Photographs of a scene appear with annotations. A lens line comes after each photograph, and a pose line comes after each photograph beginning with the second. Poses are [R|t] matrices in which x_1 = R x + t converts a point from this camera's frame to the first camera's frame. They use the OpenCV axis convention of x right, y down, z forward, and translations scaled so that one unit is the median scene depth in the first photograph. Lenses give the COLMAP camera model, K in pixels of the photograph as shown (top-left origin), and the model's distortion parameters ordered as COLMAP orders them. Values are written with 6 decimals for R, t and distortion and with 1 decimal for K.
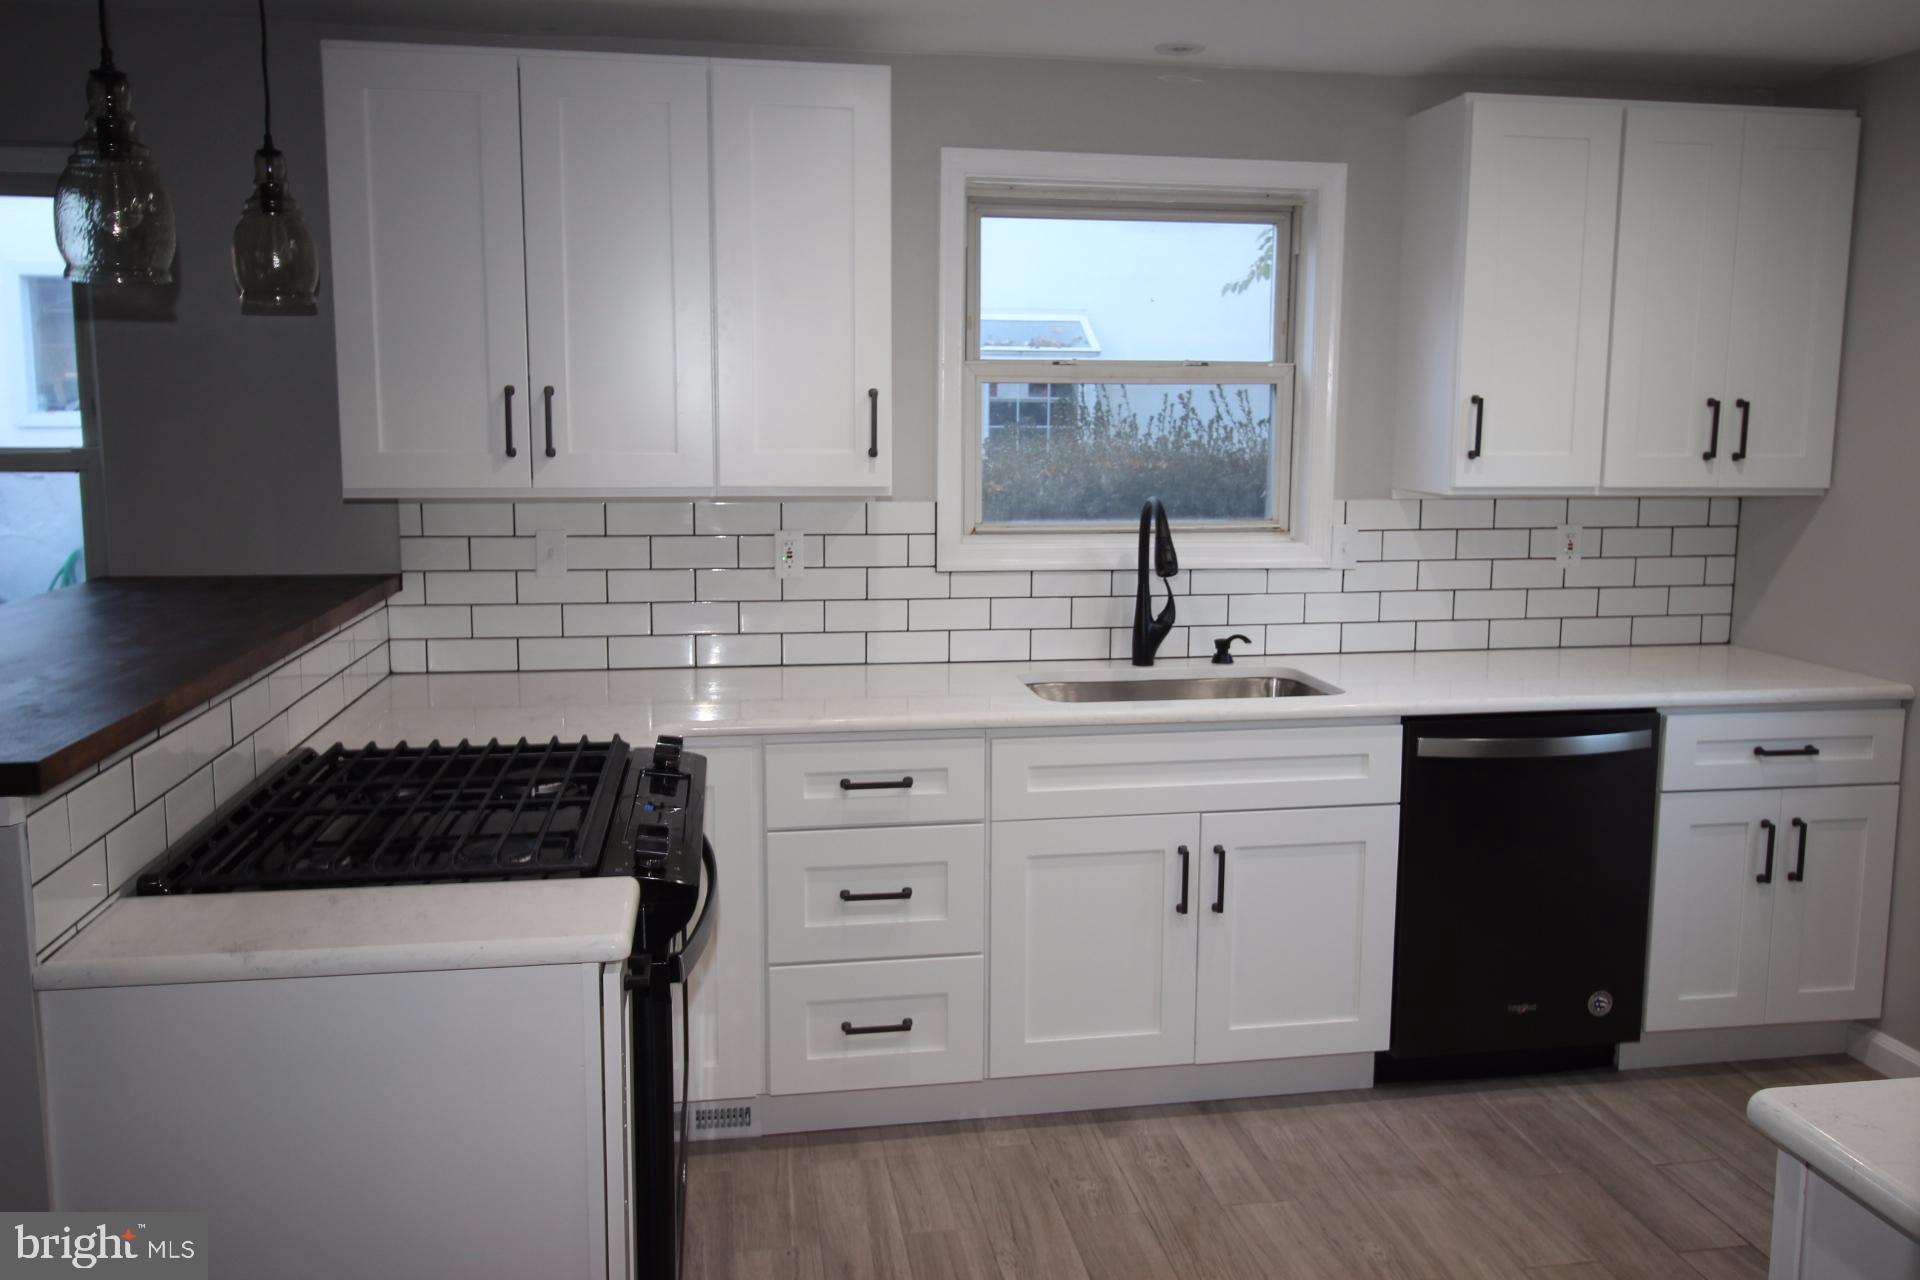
lens RADIAL K [[1508.1, 0, 970.4], [0, 1508.1, 599.2], [0, 0, 1]] dist [0.005685, -0.001694]
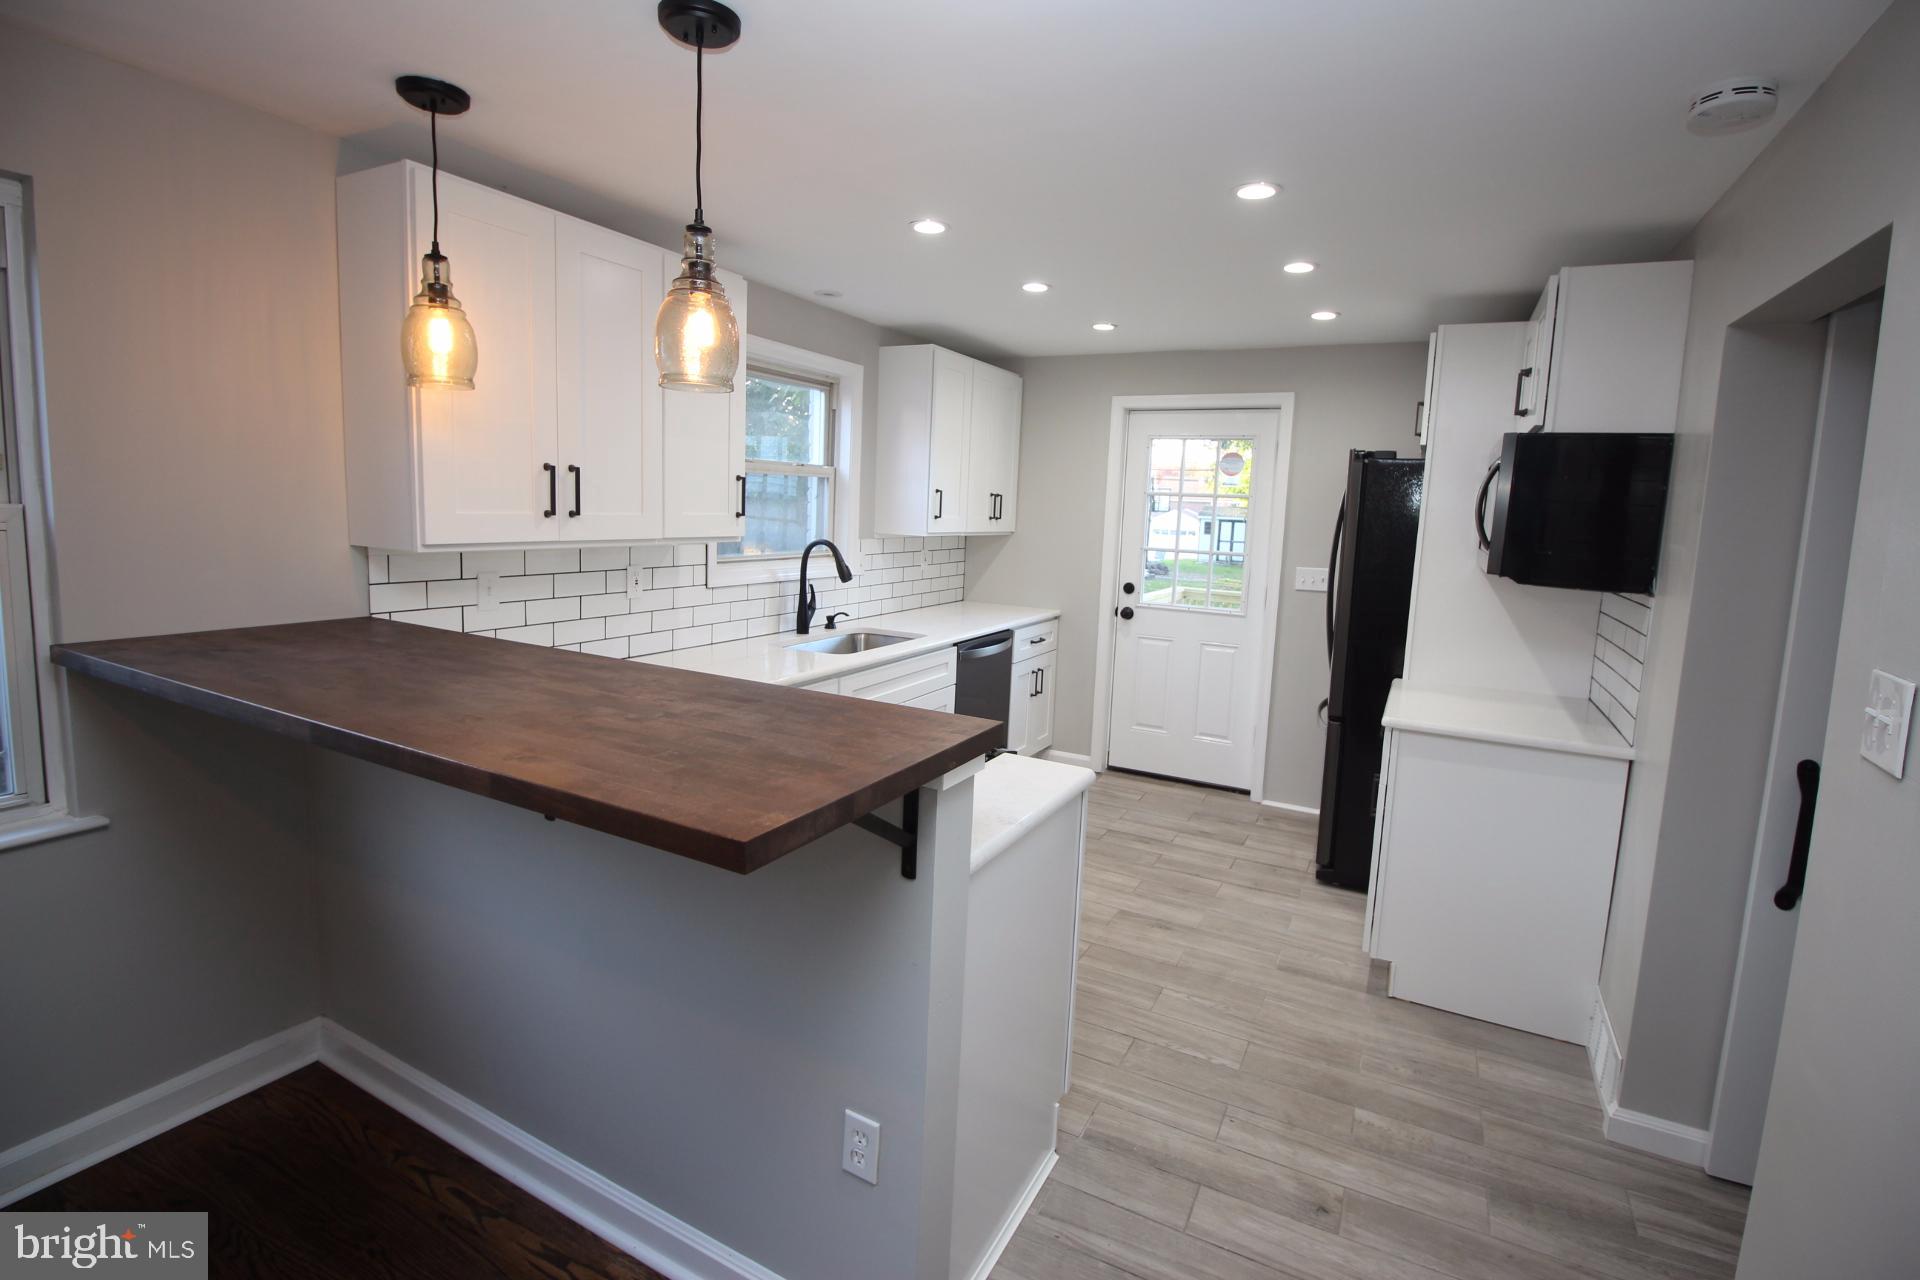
lens RADIAL K [[889.4, 0, 971.1], [0, 889.4, 607.2], [0, 0, 1]] dist [-0.003785, -0.010356]
pose [[0.603120, -0.075633, 0.794057, -0.674546], [0.062010, 0.996928, 0.047857, -0.028993], [-0.795237, 0.020376, 0.605957, 0.228946]]
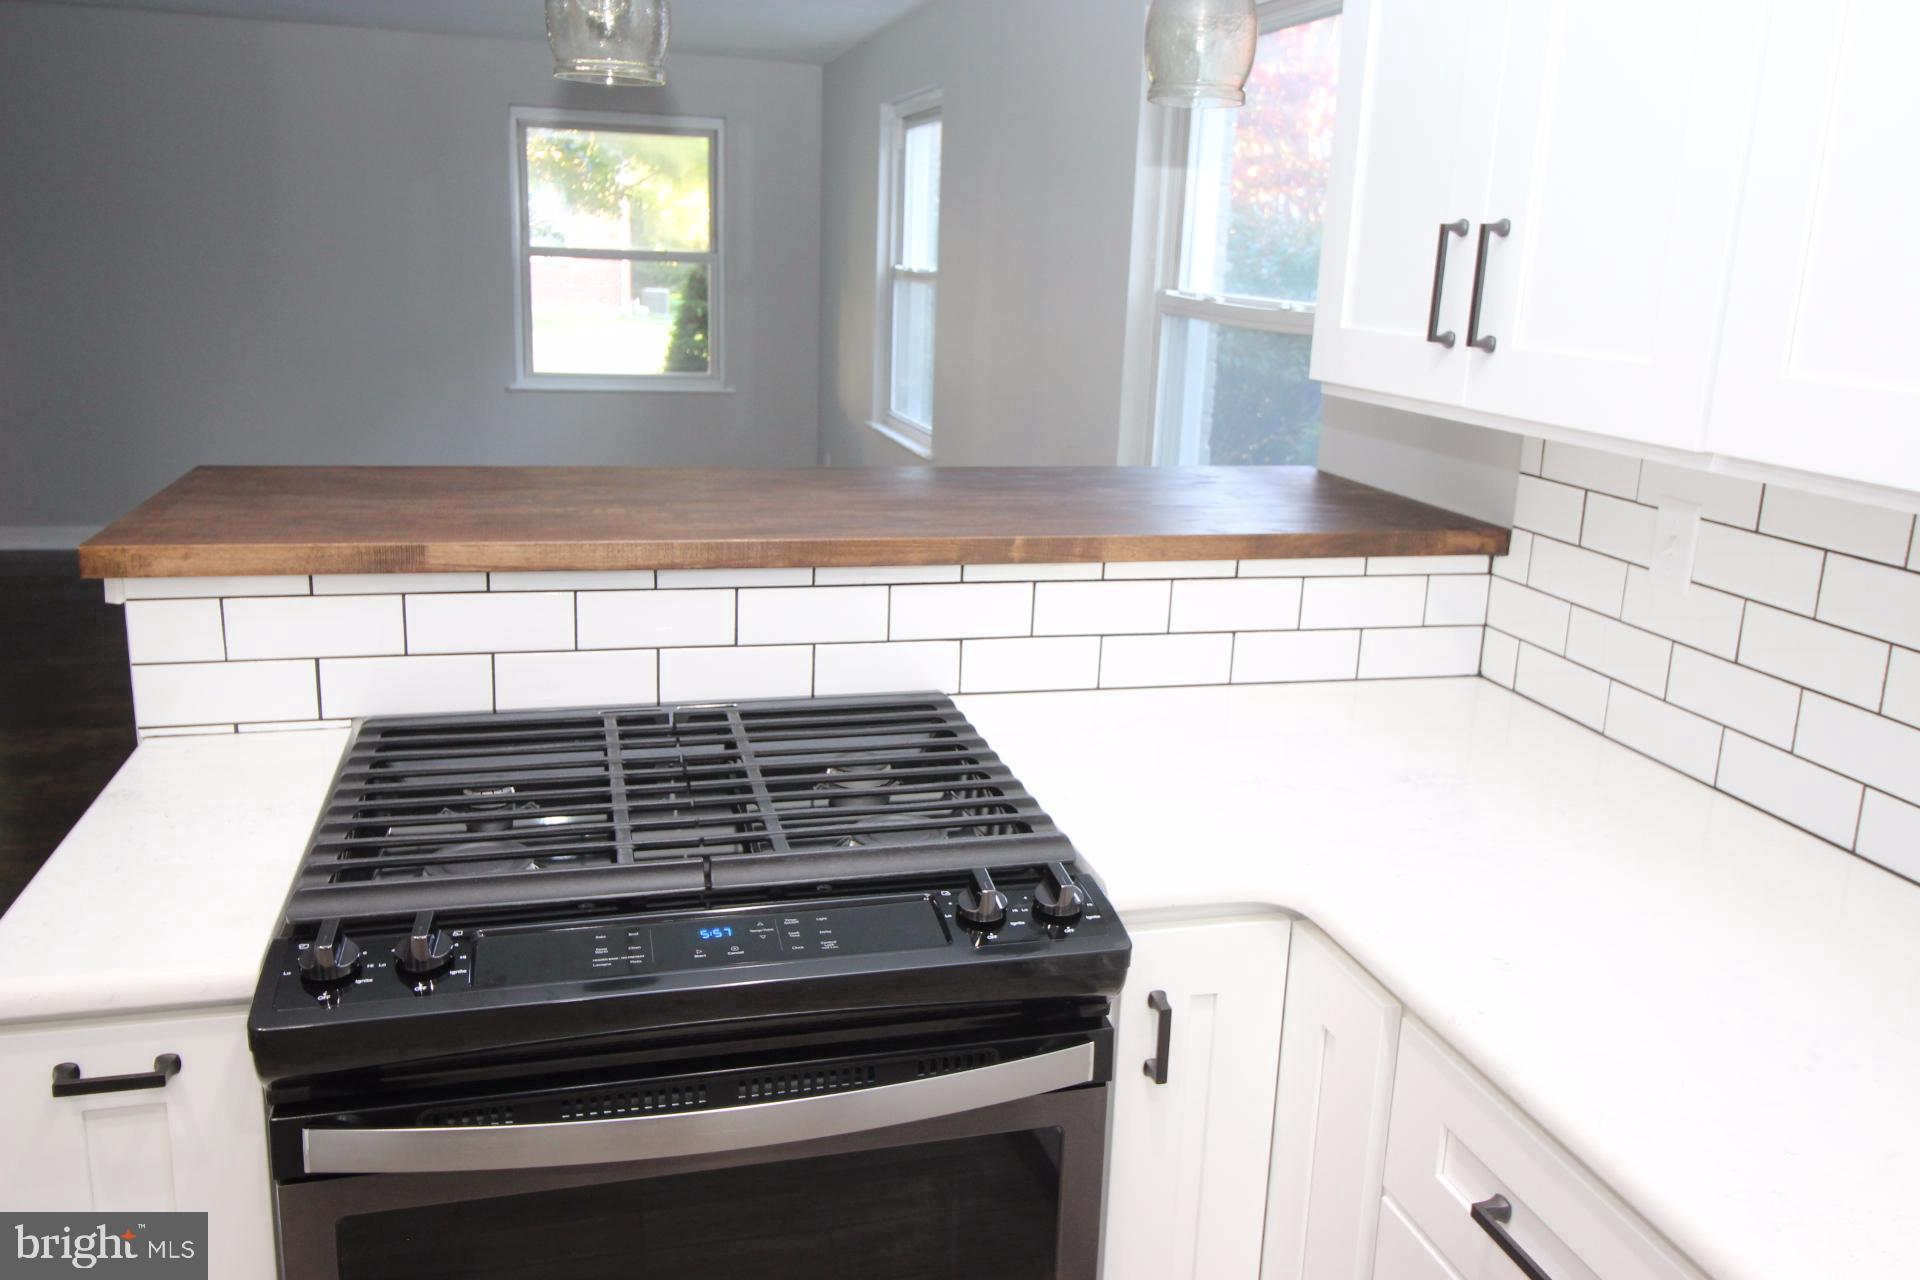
lens RADIAL K [[1508.1, 0, 972.6], [0, 1508.1, 615.2], [0, 0, 1]] dist [0.005685, -0.001694]
pose [[0.103723, 0.234194, -0.966641, 0.238392], [-0.161879, 0.962899, 0.215917, -0.087213], [0.981344, 0.134083, 0.137786, 0.729309]]
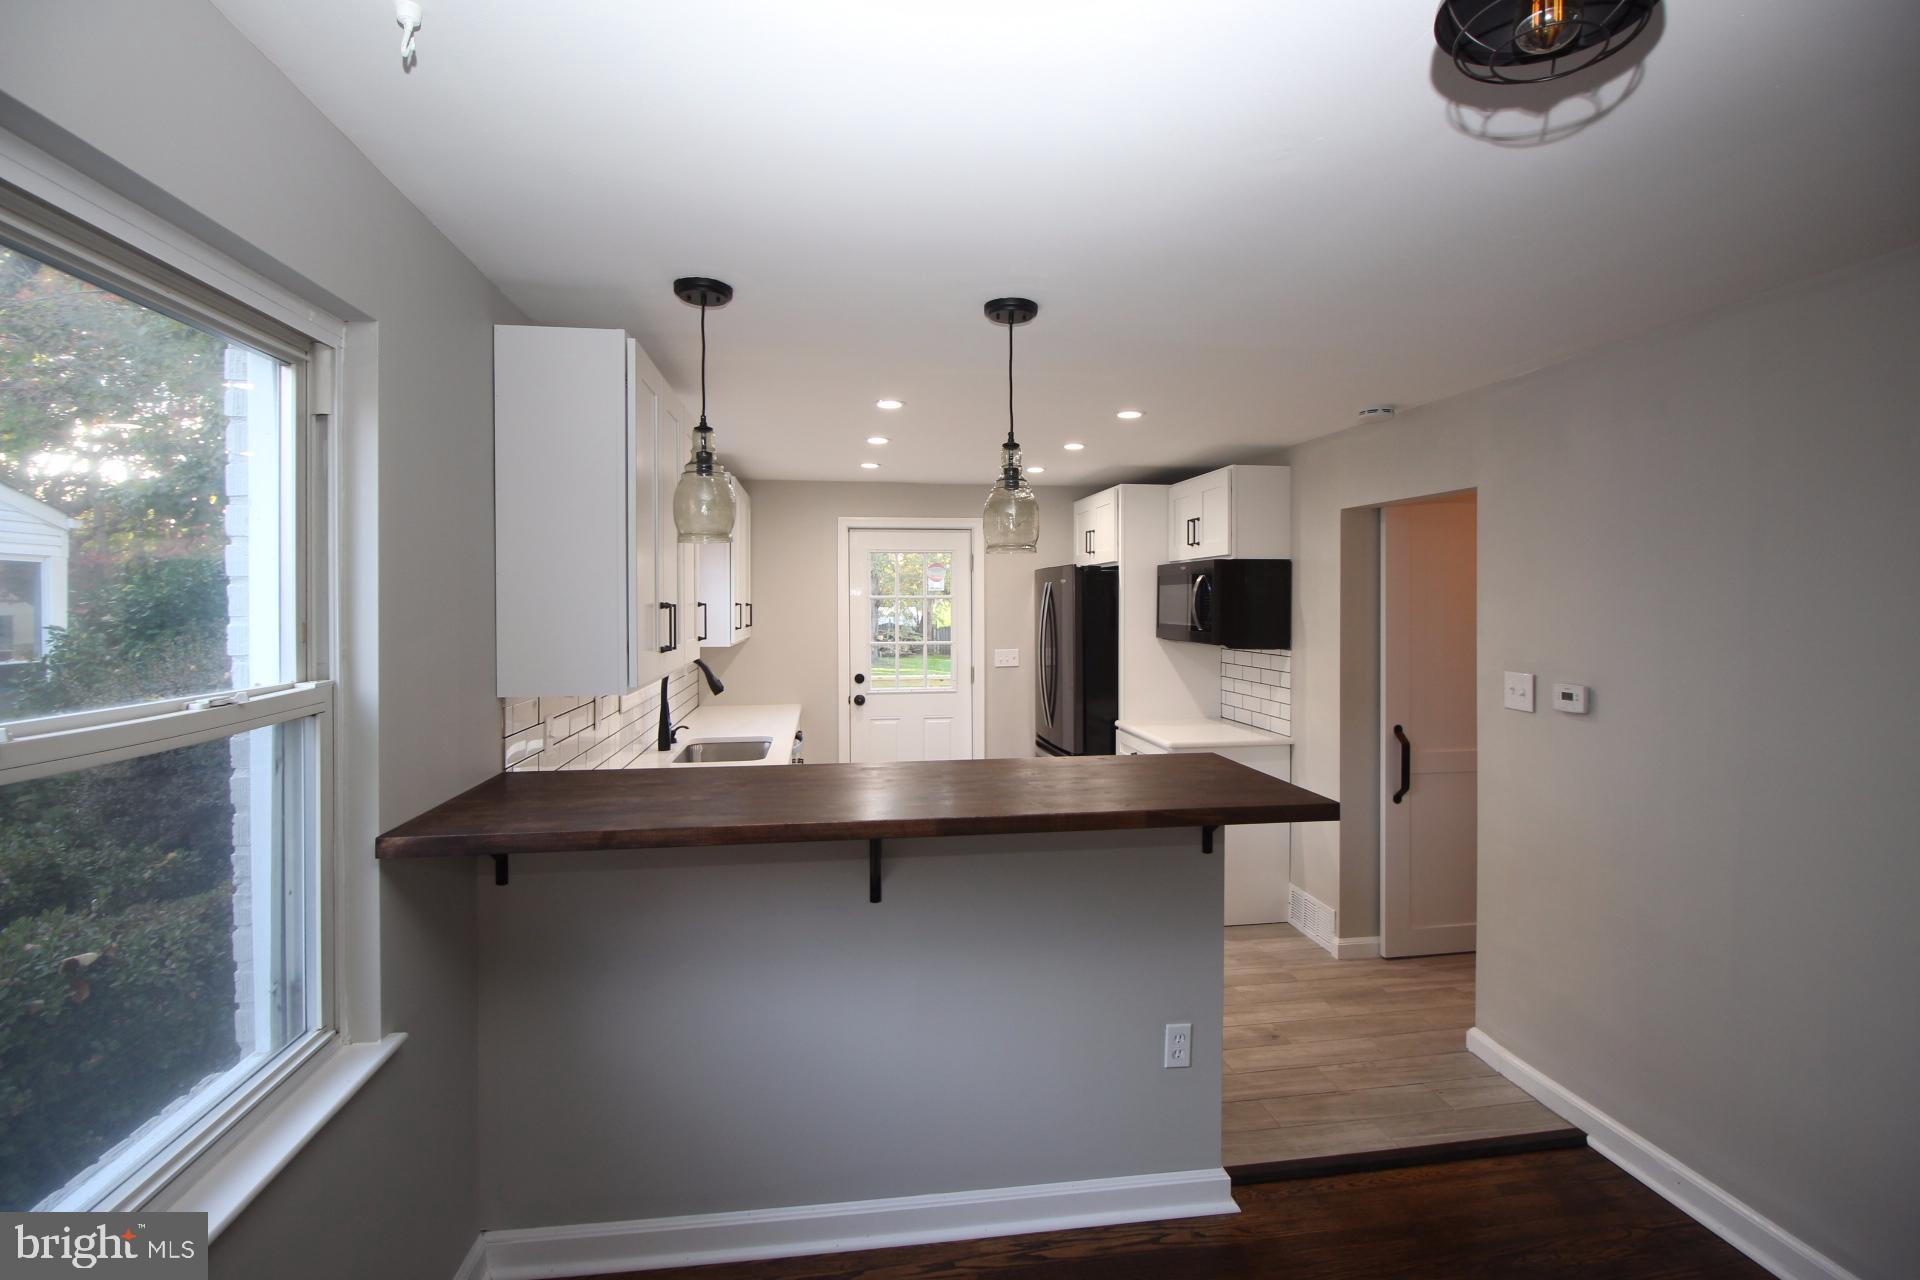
lens RADIAL K [[889.4, 0, 965.5], [0, 889.4, 610.5], [0, 0, 1]] dist [-0.003785, -0.010356]
pose [[0.014194, -0.016413, 0.999765, -1.070057], [0.125330, 0.992009, 0.014507, -0.105746], [-0.992014, 0.125095, 0.016137, 0.677716]]
